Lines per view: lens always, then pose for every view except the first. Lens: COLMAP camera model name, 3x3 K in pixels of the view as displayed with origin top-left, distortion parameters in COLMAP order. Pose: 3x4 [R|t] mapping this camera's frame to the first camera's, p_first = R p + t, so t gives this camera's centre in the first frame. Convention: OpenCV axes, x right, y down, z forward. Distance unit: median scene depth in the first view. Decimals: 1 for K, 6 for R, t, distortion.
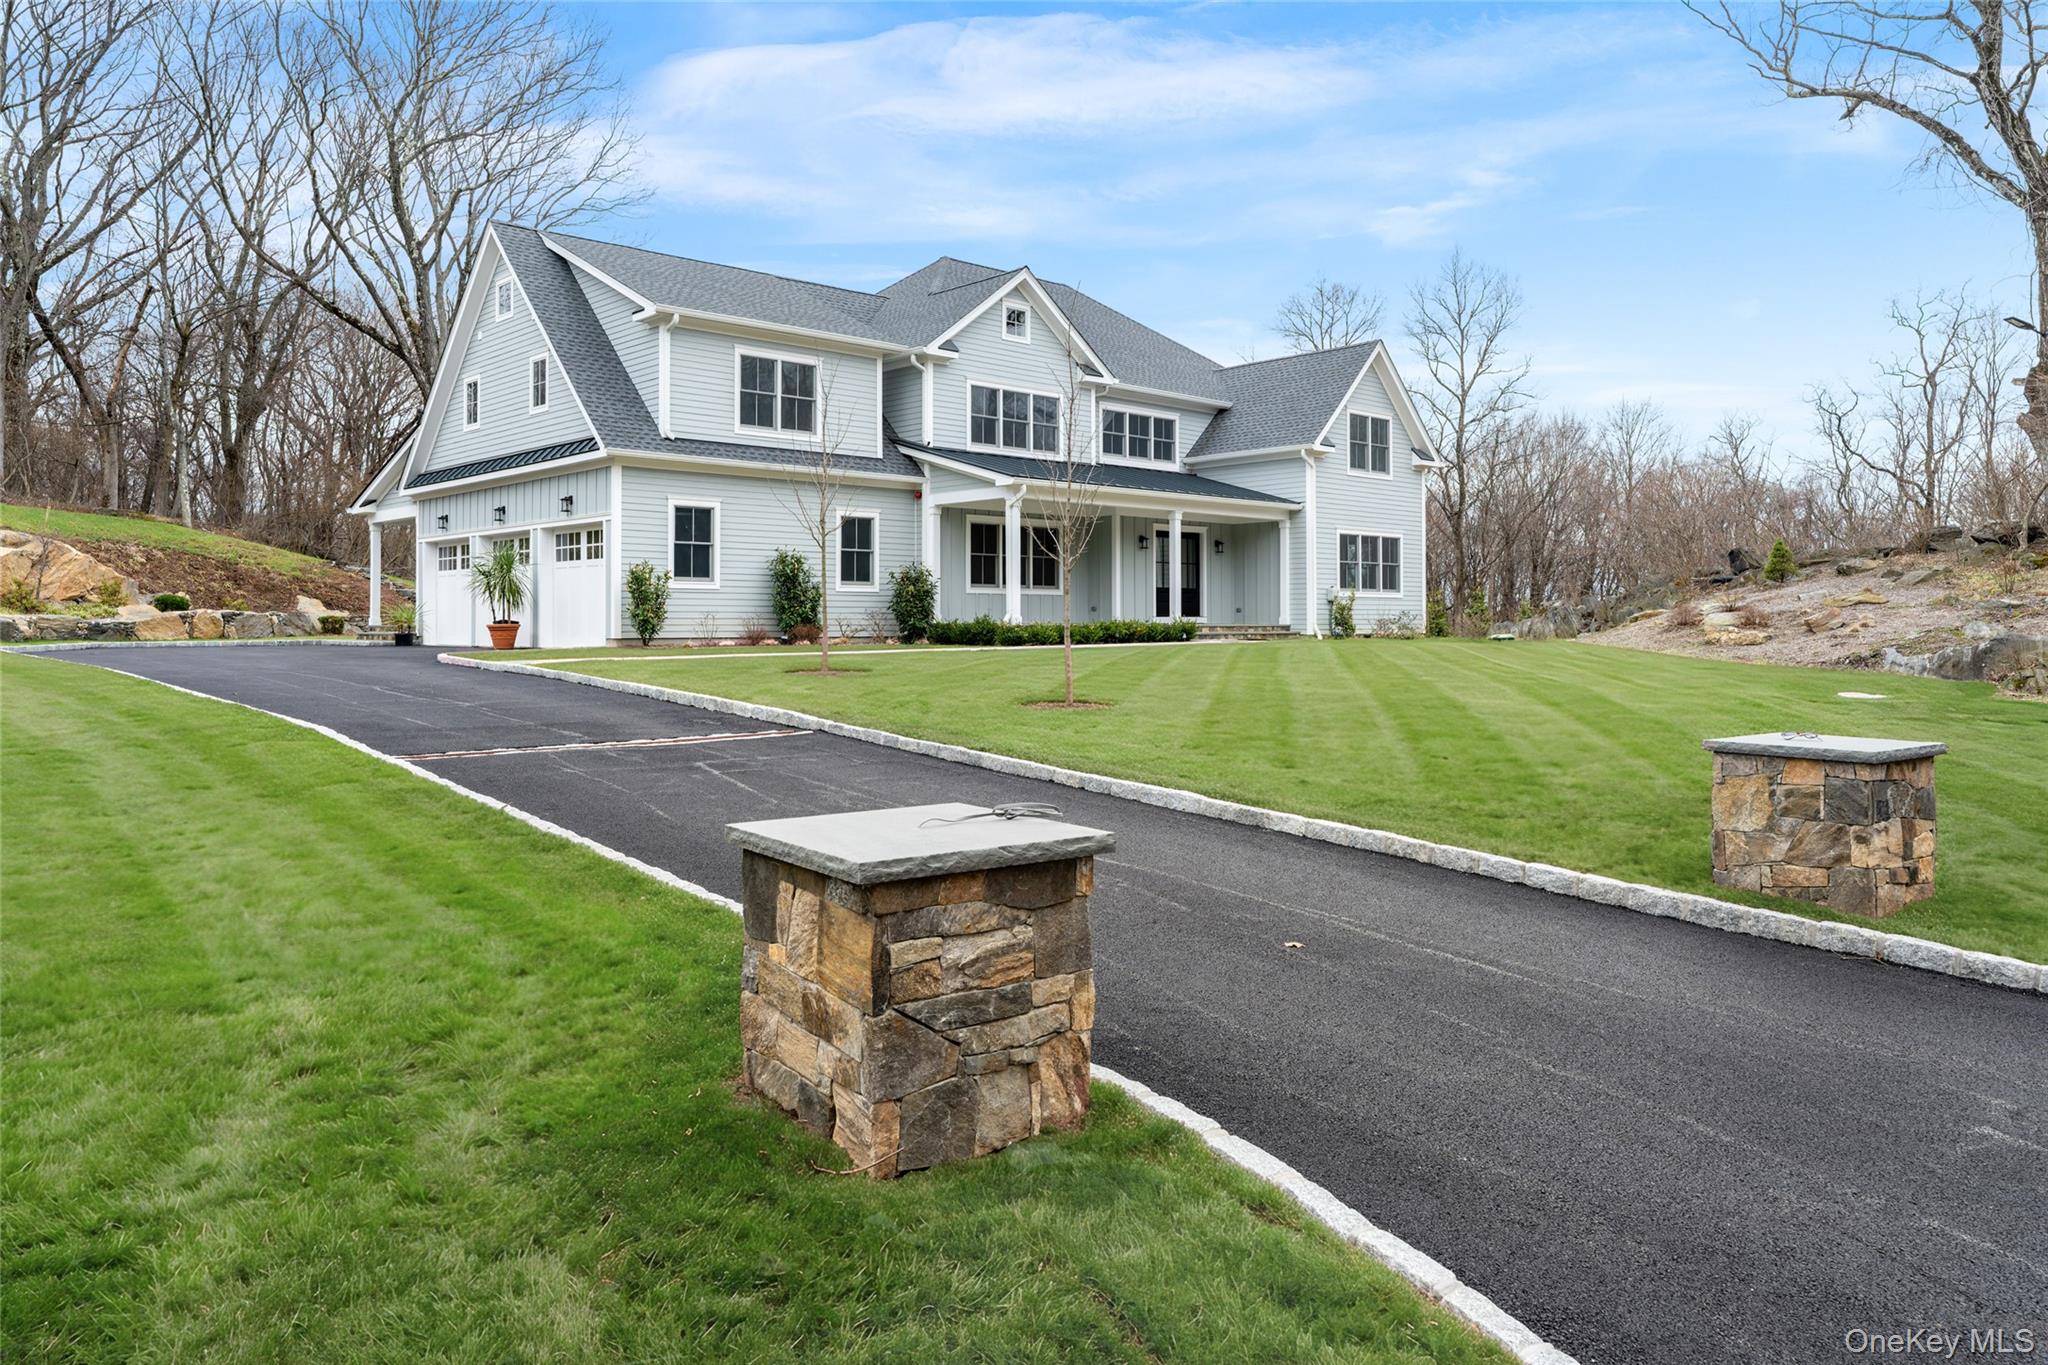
lens RADIAL K [[1387.3, 0, 1013.0], [0, 1387.3, 637.3], [0, 0, 1]] dist [-0.003656, -0.005701]
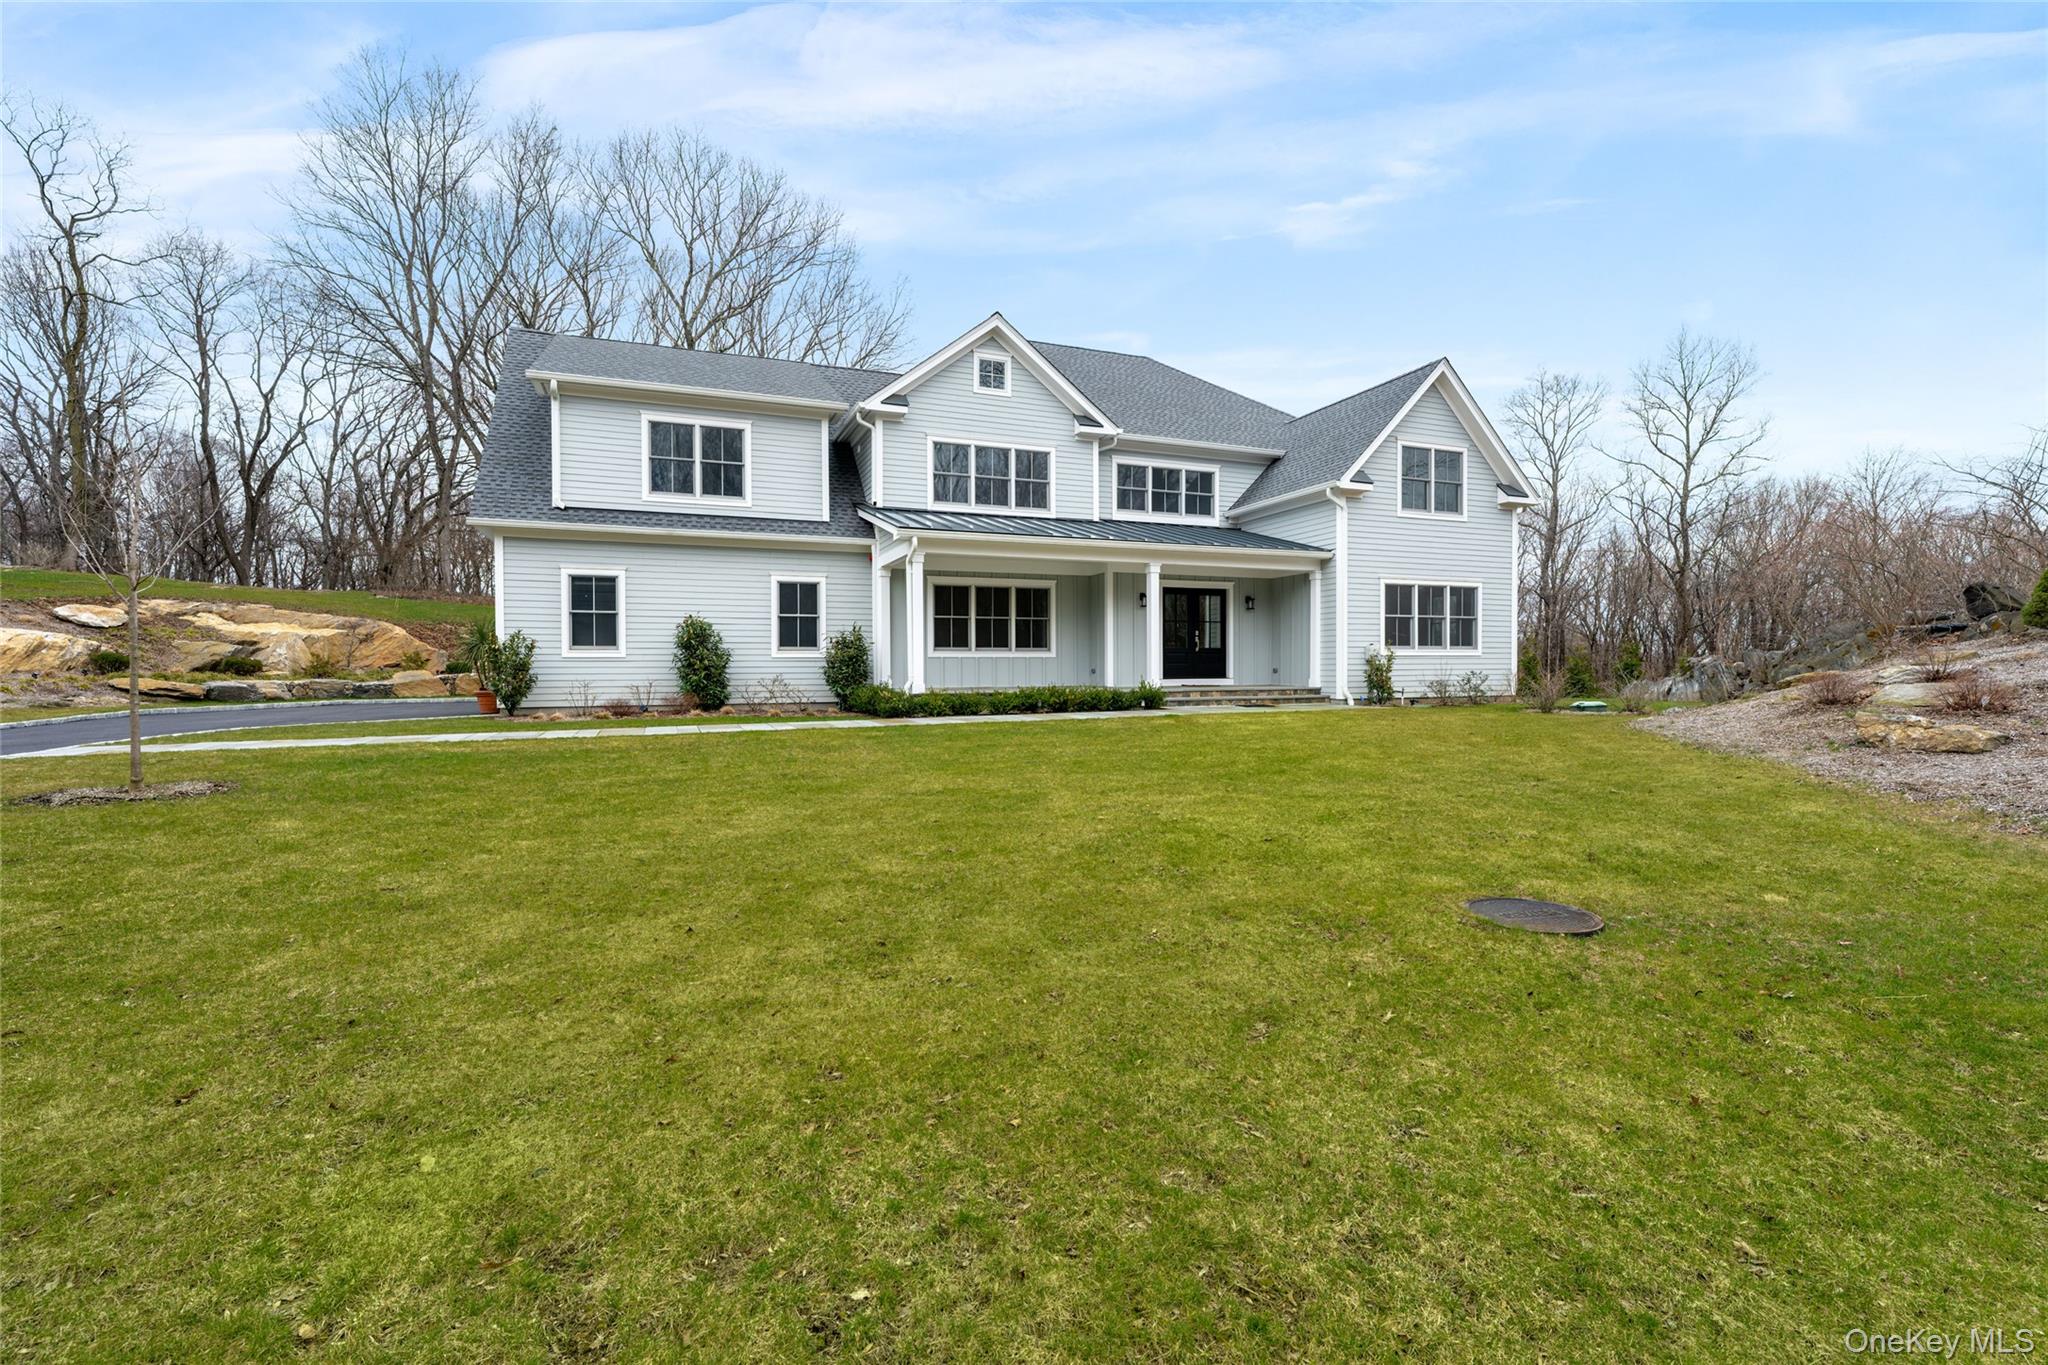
lens RADIAL K [[905.3, 0, 1024.0], [0, 905.3, 682.5], [0, 0, 1]] dist [0.002020, -0.000023]
pose [[0.936220, 0.001143, -0.351412, 0.232129], [0.000885, 0.999984, 0.005609, -0.016380], [0.351413, -0.005562, 0.936204, 0.399758]]
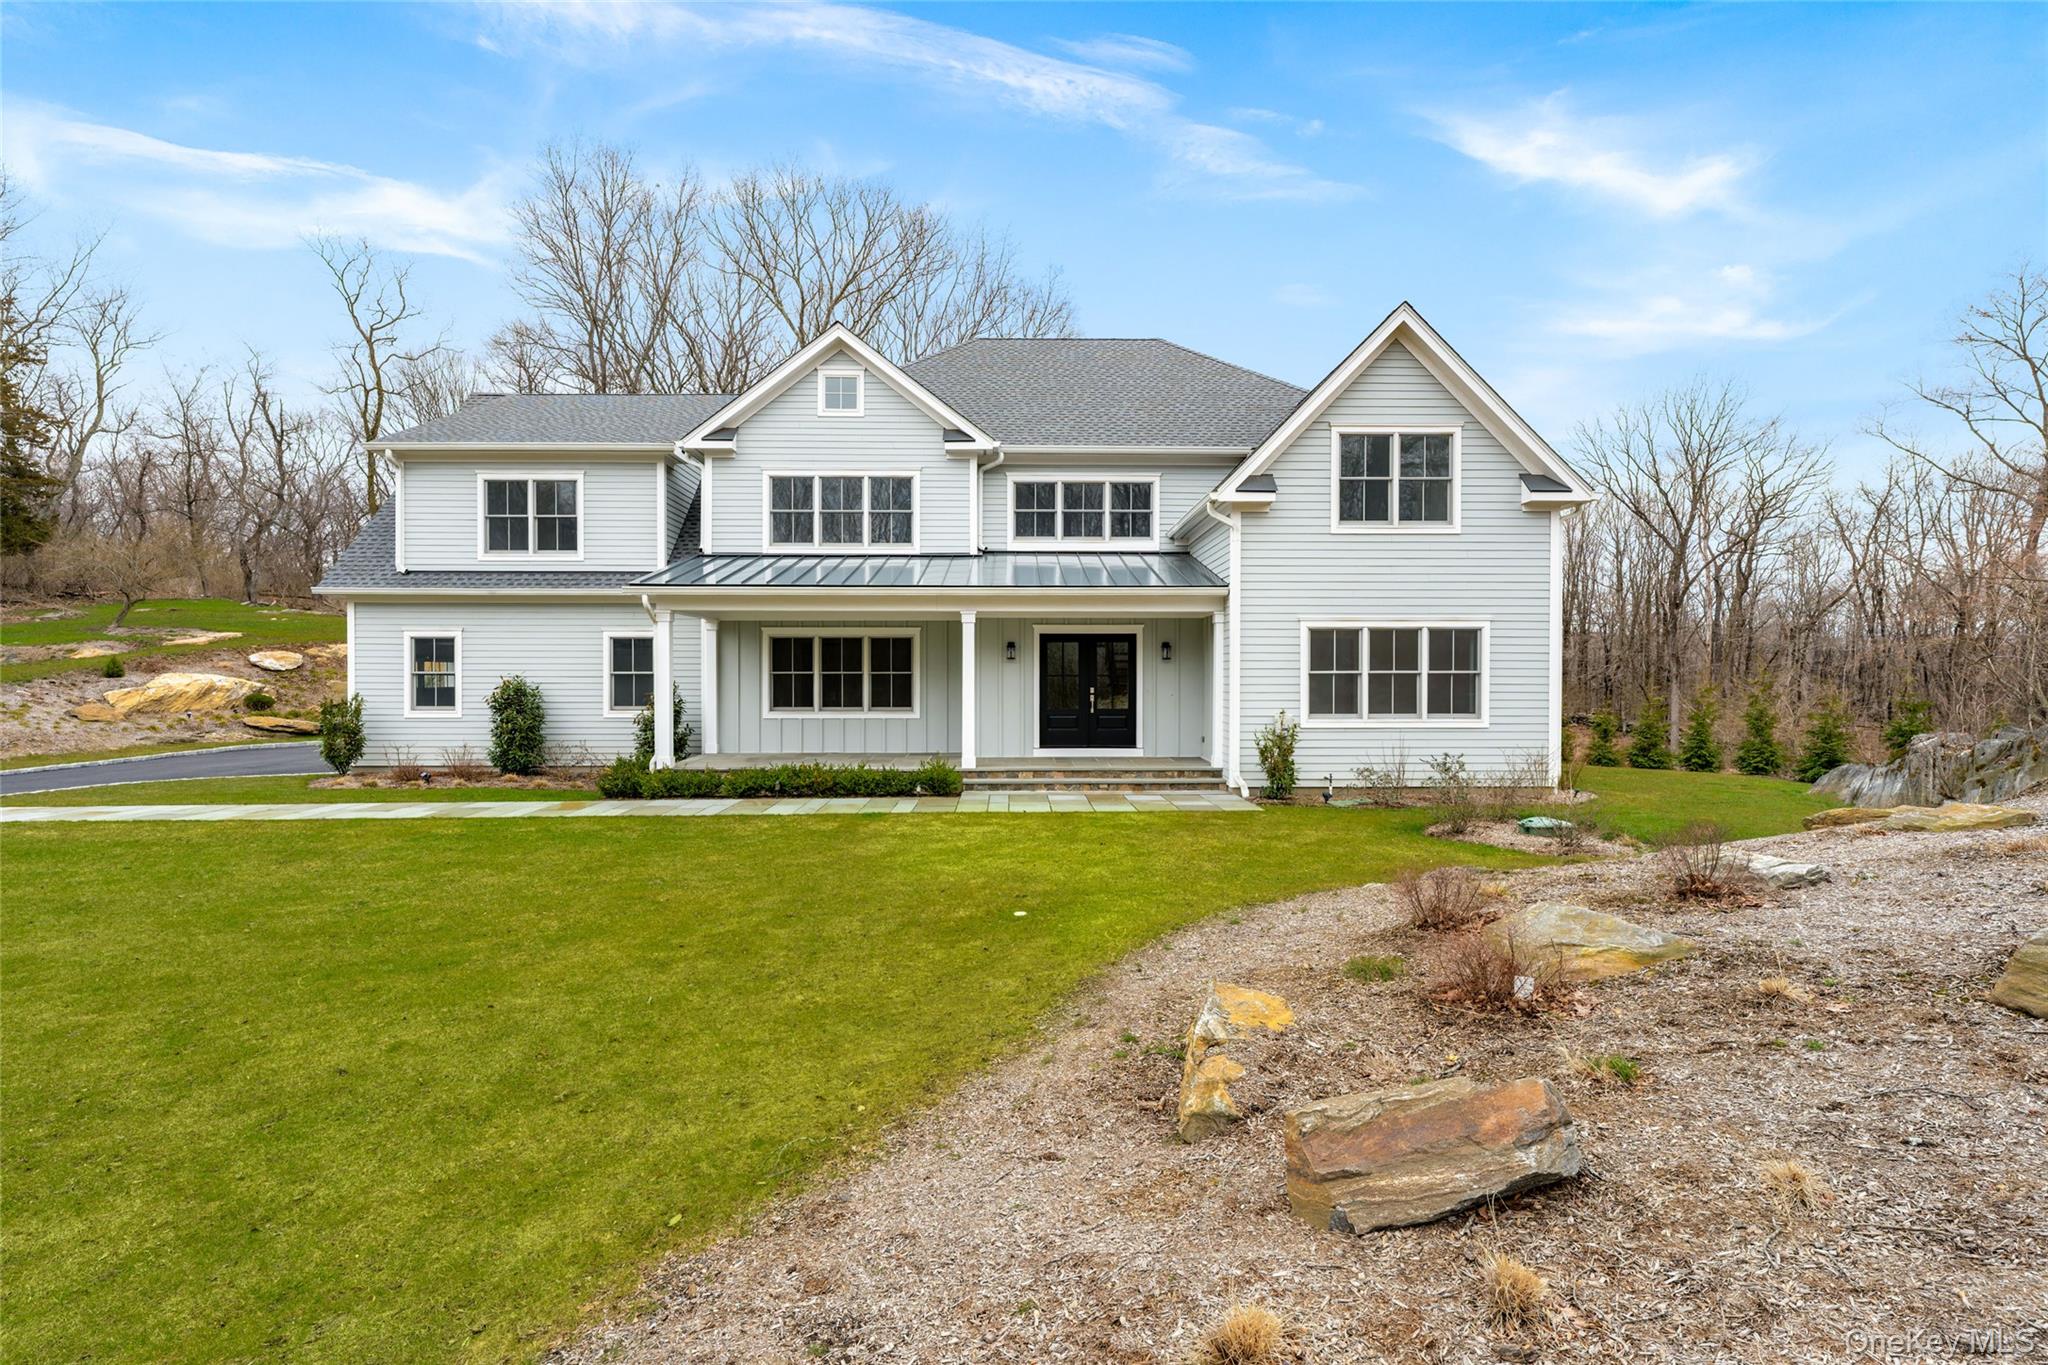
lens RADIAL K [[950.2, 0, 1024.0], [0, 950.2, 682.5], [0, 0, 1]] dist [-0.001684, 0.000001]
pose [[0.749662, 0.004270, -0.661807, 0.441941], [-0.006635, 0.999977, -0.001064, -0.050566], [0.661788, 0.005189, 0.749673, 0.614881]]
